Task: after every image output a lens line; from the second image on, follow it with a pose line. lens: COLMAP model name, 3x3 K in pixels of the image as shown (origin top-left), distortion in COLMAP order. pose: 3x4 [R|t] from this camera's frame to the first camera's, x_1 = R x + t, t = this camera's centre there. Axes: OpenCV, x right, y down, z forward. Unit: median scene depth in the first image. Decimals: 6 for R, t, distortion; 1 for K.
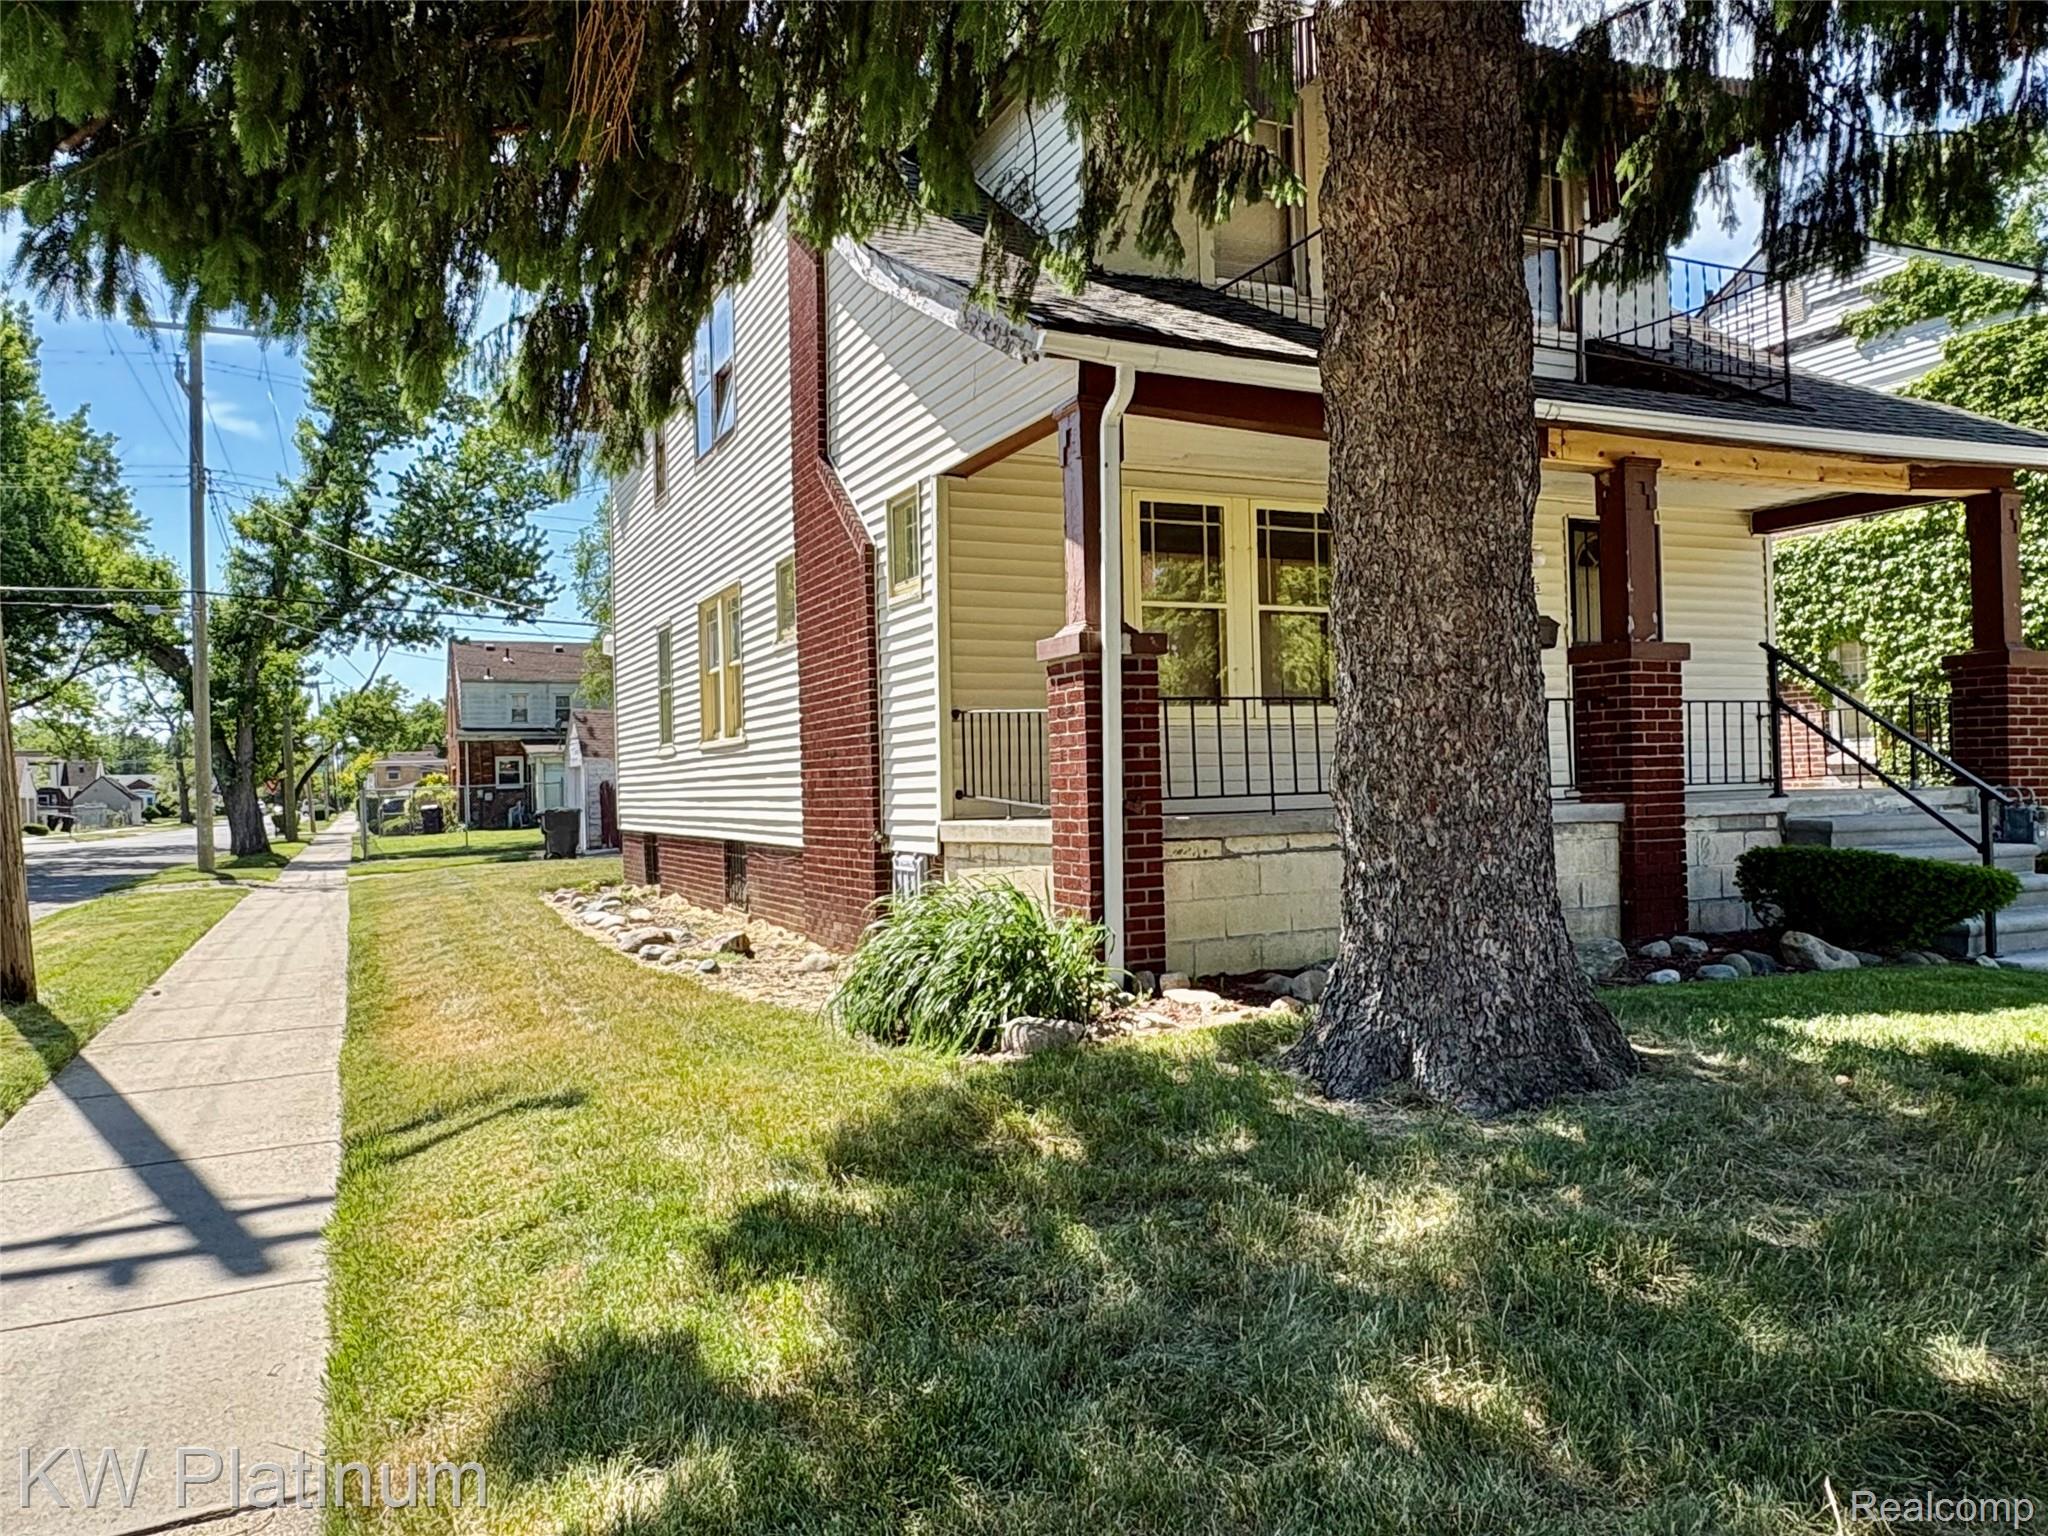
lens RADIAL K [[1438.9, 0, 1022.9], [0, 1438.9, 772.8], [0, 0, 1]] dist [0.004714, 0.000058]
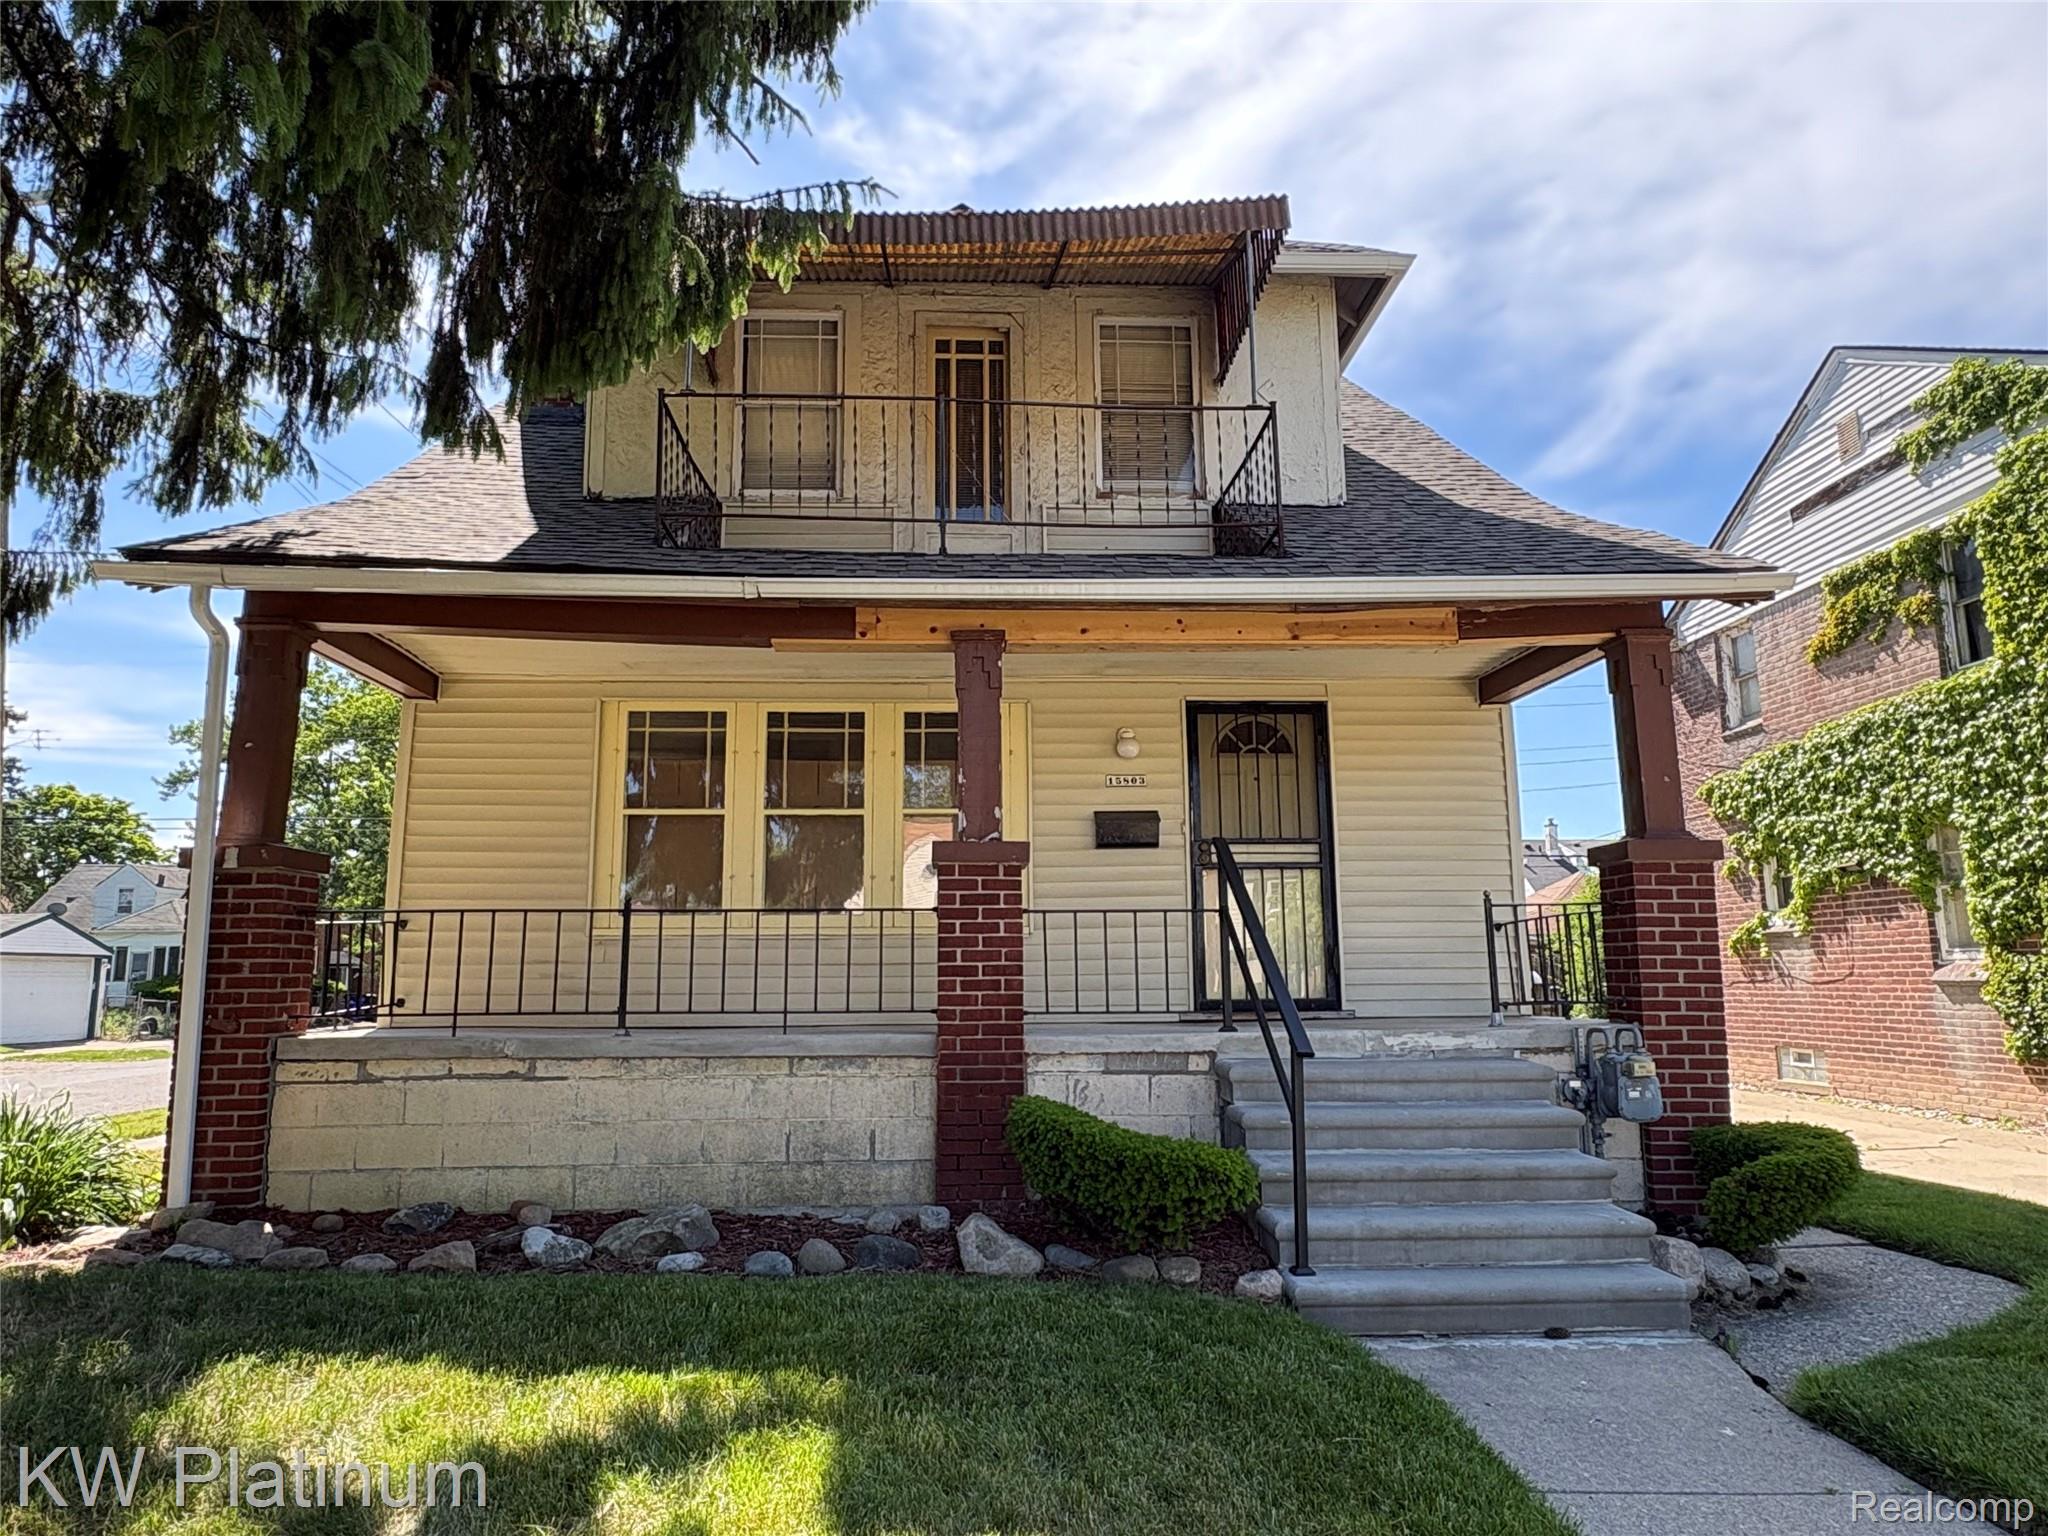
lens RADIAL K [[1282.4, 0, 1026.1], [0, 1282.4, 773.2], [0, 0, 1]] dist [-0.002443, 0.006009]
pose [[0.929708, -0.040274, -0.366090, 0.380983], [-0.013369, 0.989658, -0.142824, -0.011945], [0.368056, 0.137679, 0.919554, 0.160021]]
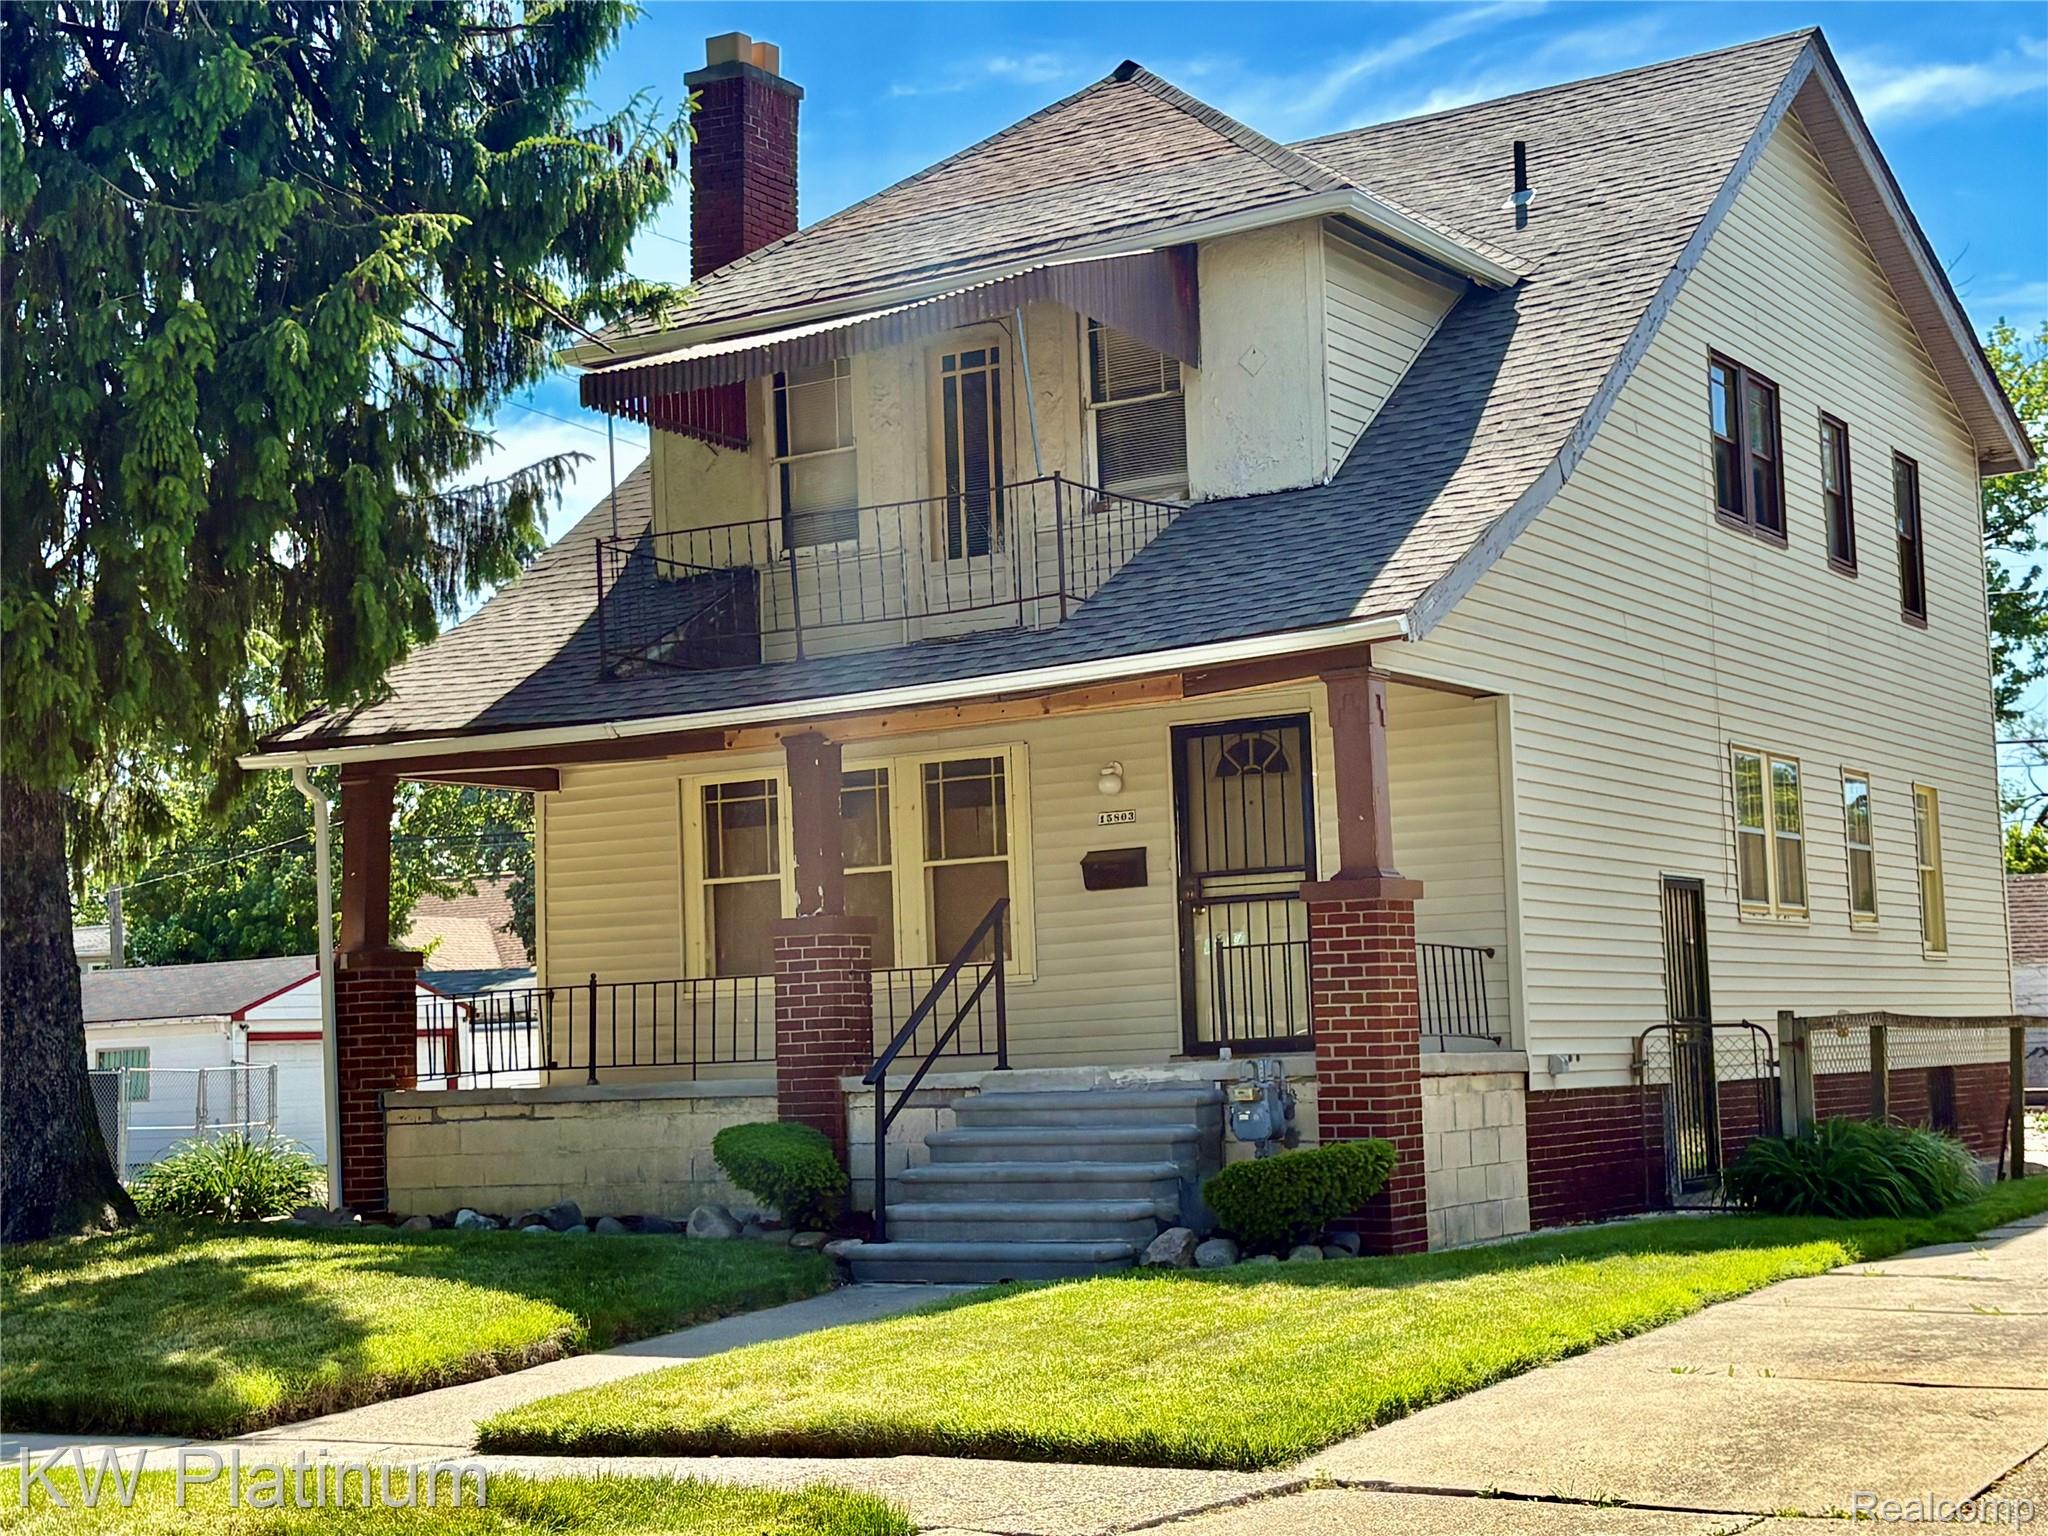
lens RADIAL K [[2992.3, 0, 1015.3], [0, 2992.3, 772.1], [0, 0, 1]] dist [0.167993, 0.000000]
pose [[0.563649, -0.075181, -0.822586, 1.162557], [0.028784, 0.997032, -0.071402, -0.019522], [0.825512, 0.016568, 0.564141, -0.033651]]
